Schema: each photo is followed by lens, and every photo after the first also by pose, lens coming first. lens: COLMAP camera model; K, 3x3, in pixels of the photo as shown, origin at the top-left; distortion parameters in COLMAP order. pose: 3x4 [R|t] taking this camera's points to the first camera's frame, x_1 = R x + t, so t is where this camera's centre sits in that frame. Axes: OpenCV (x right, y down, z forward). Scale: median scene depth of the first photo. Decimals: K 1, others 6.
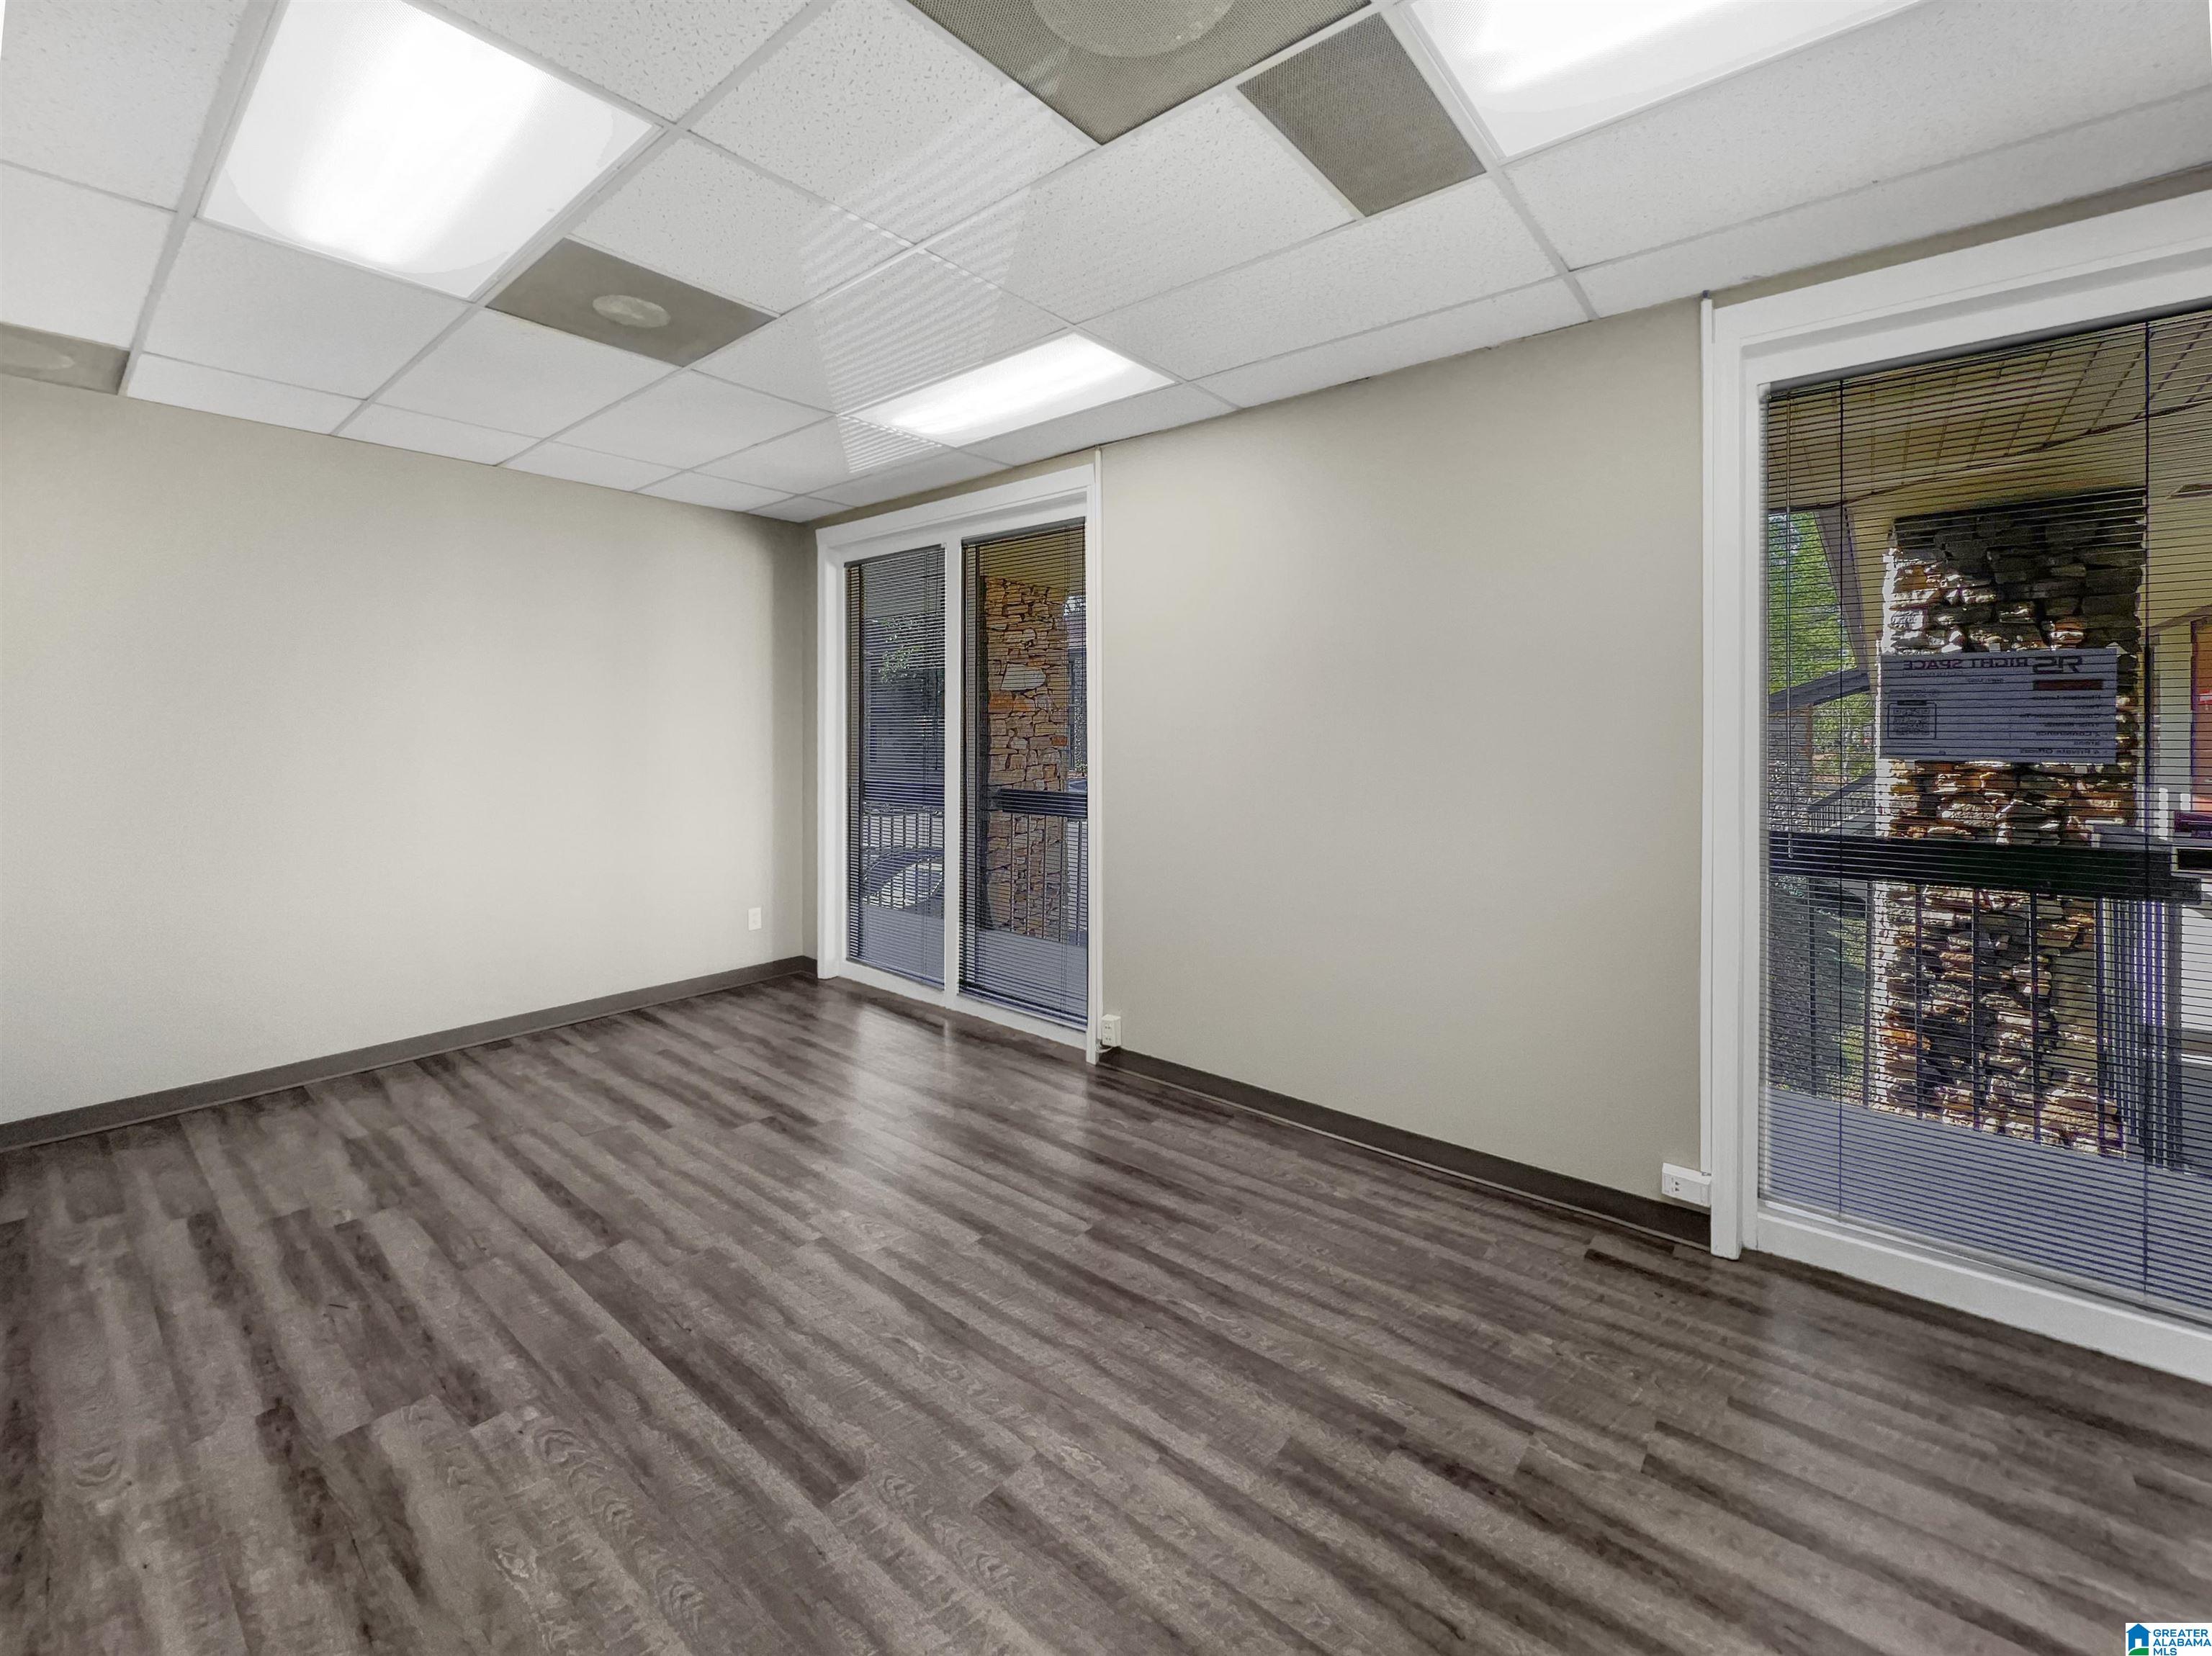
lens RADIAL K [[925.5, 0, 1103.3], [0, 925.5, 731.0], [0, 0, 1]] dist [-0.001703, 0.000765]
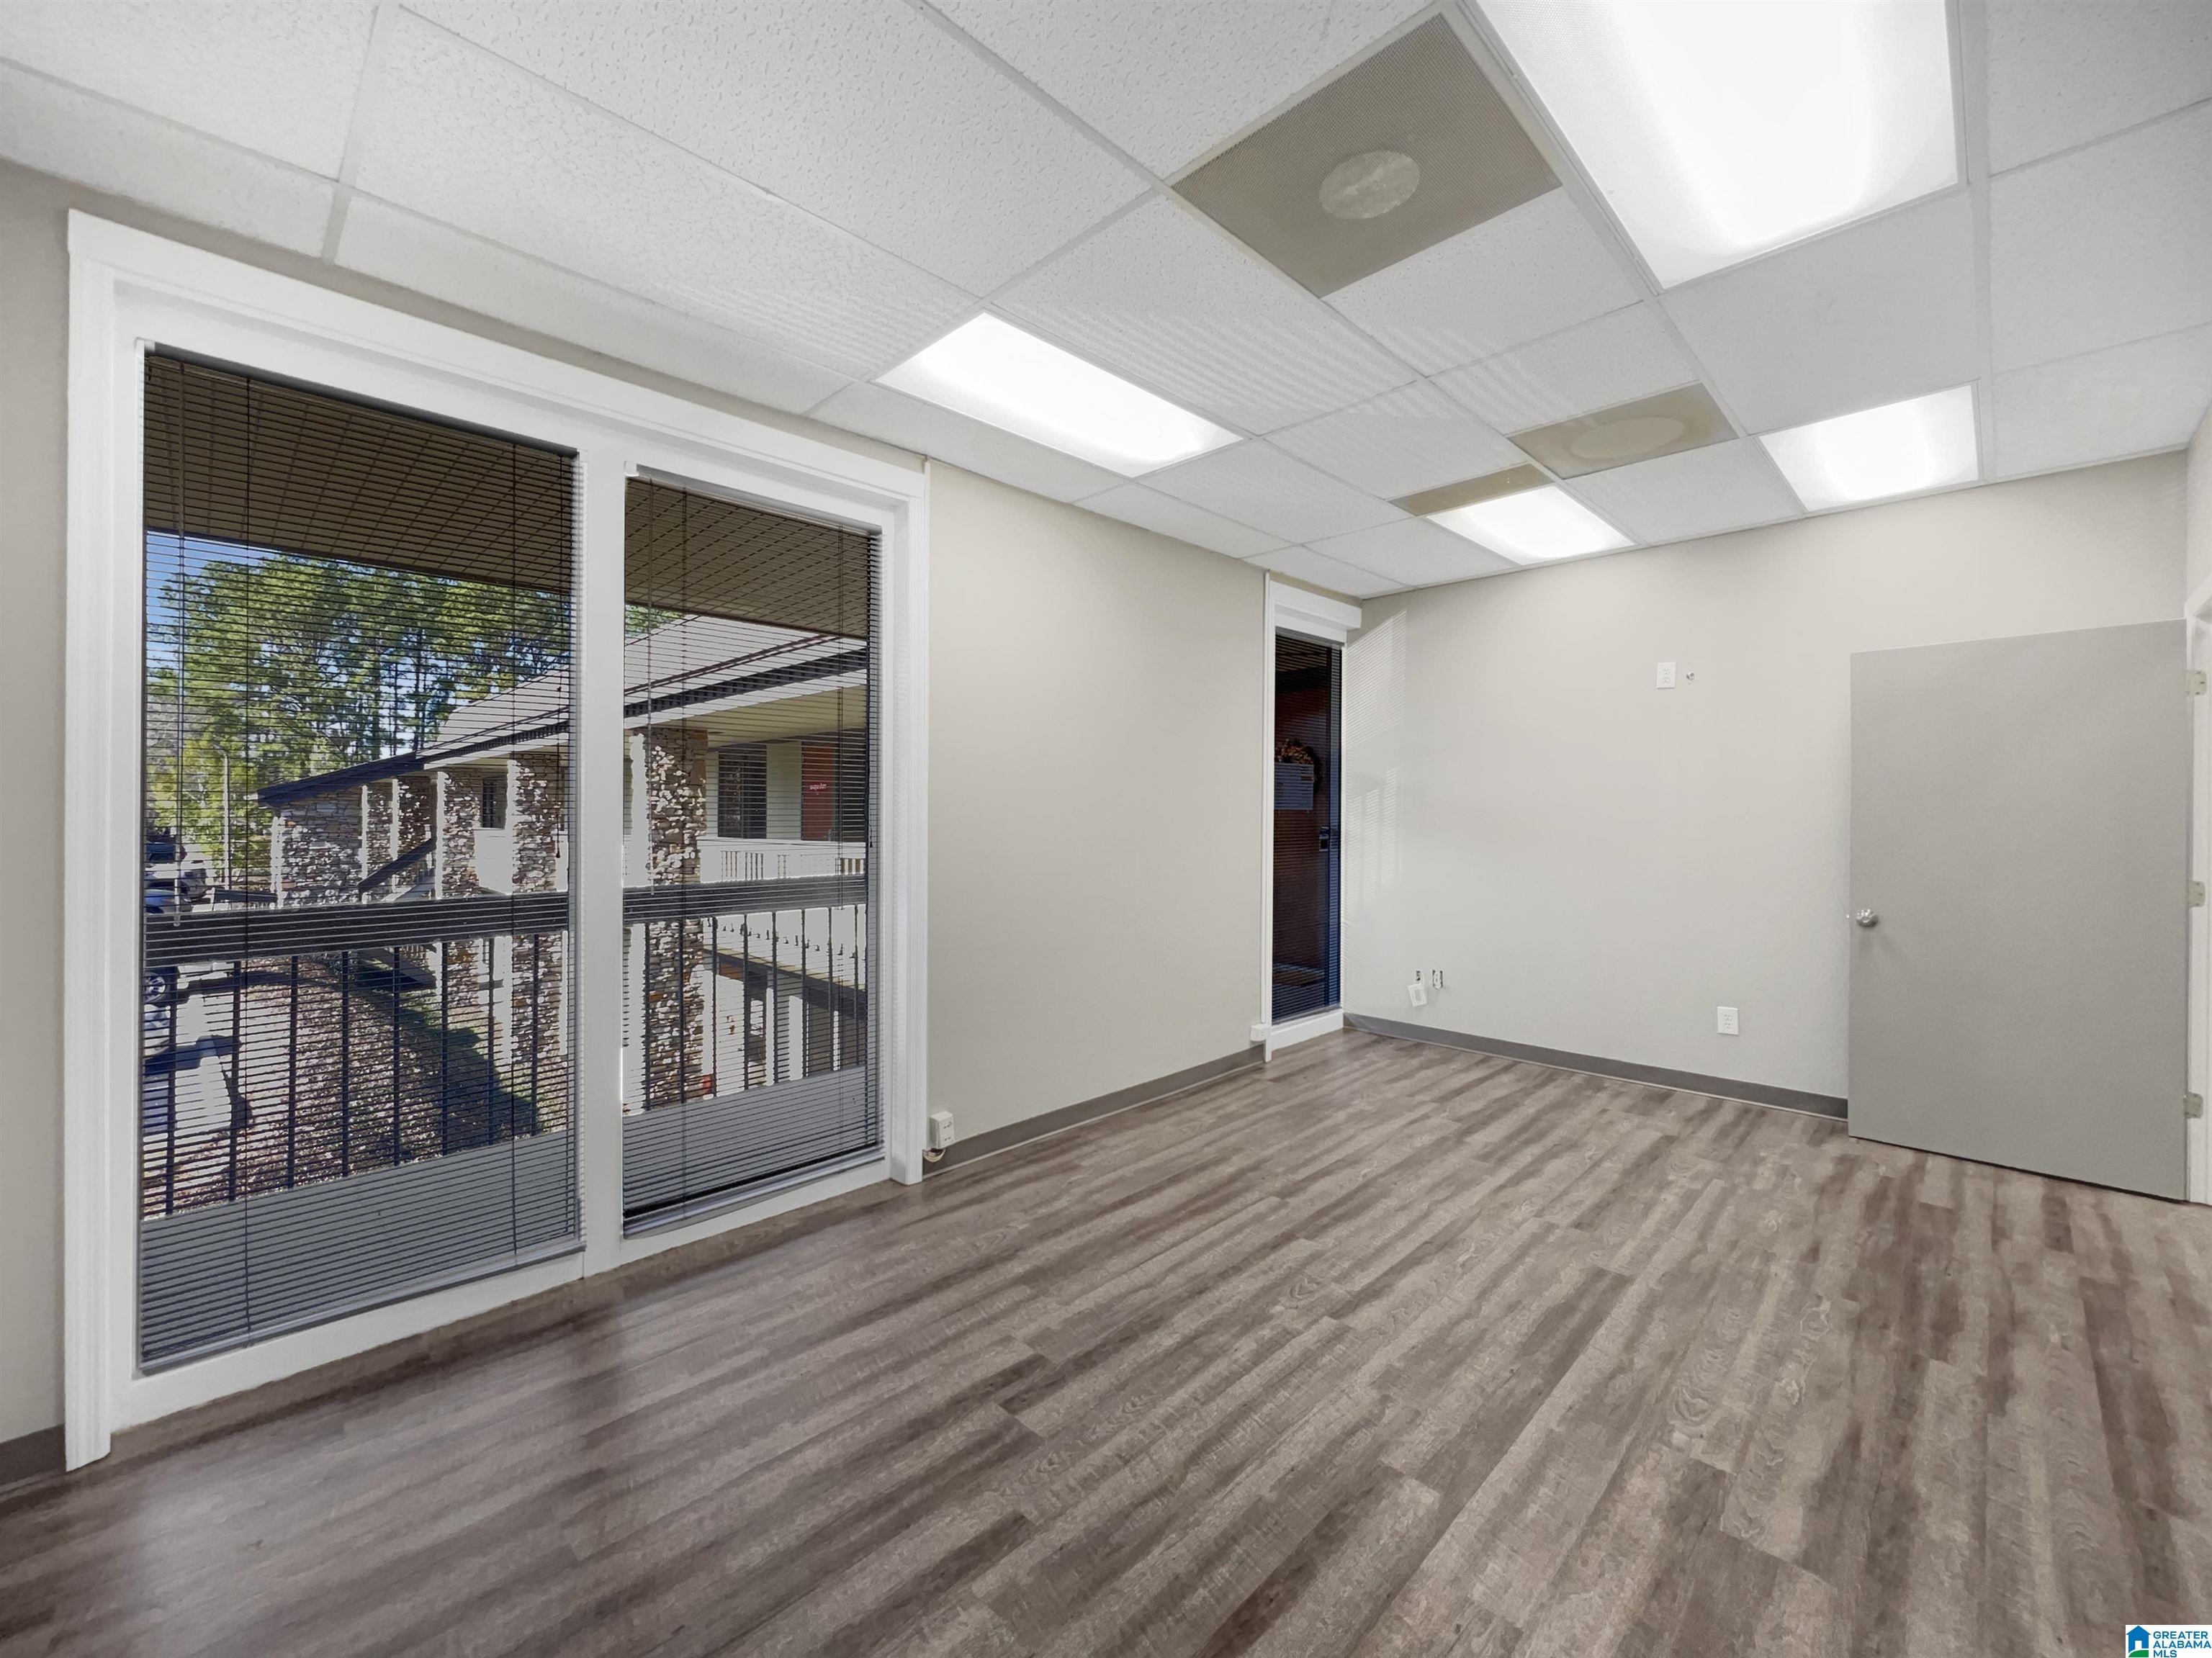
lens RADIAL K [[899.8, 0, 1102.2], [0, 899.8, 815.3], [0, 0, 1]] dist [-0.000301, -0.000138]
pose [[0.089320, -0.005124, 0.995990, -1.323081], [0.007276, 0.999963, 0.004492, 0.034275], [-0.995976, 0.006846, 0.089354, 1.227631]]
